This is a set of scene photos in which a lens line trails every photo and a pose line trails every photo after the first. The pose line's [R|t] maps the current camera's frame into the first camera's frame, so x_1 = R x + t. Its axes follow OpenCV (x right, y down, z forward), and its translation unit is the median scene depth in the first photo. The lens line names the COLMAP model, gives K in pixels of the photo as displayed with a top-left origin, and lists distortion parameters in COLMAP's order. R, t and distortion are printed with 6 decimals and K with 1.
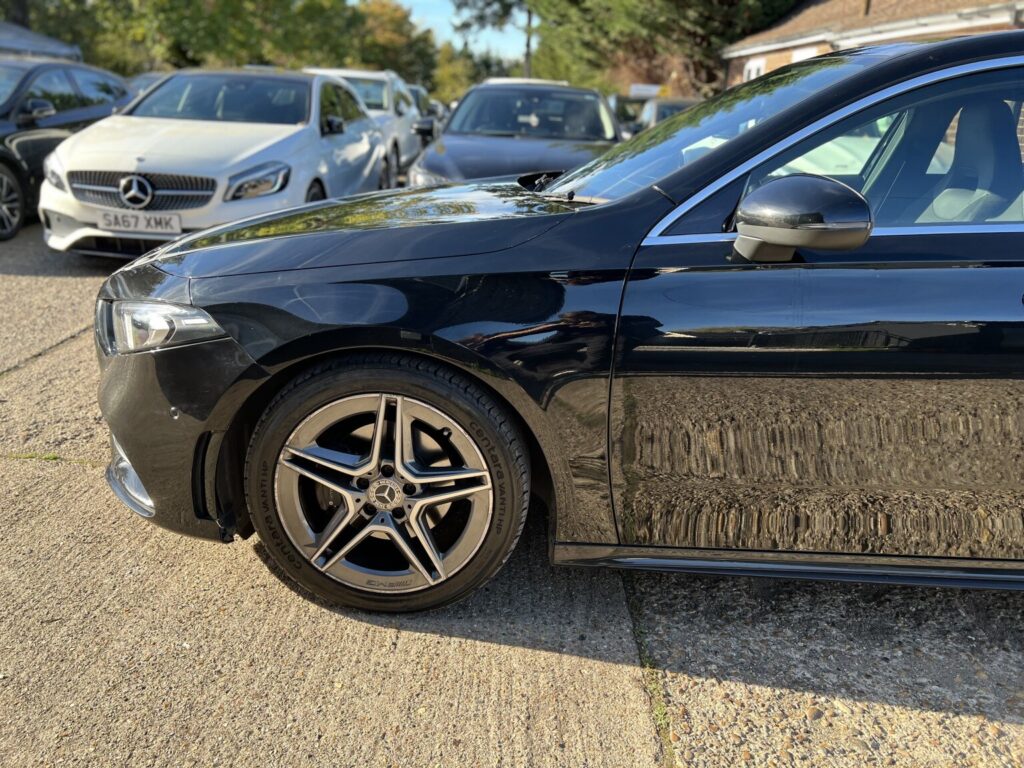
lens RADIAL K [[771.5, 0, 512.0], [0, 771.5, 384.0], [0, 0, 1]] dist [0.042445, -0.041062]
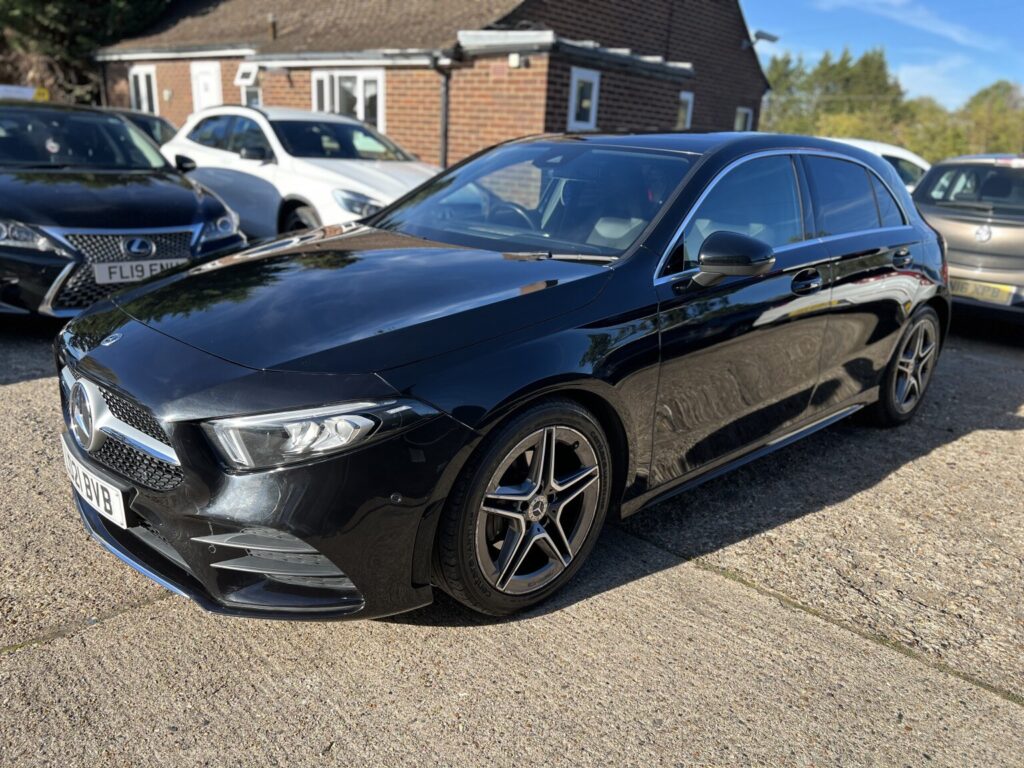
lens RADIAL K [[771.5, 0, 512.0], [0, 771.5, 384.0], [0, 0, 1]] dist [0.042445, -0.041062]
pose [[0.701663, -0.217968, 0.678350, -0.361029], [0.215489, 0.972391, 0.089554, -0.062706], [-0.679141, 0.083340, 0.729261, 0.038575]]
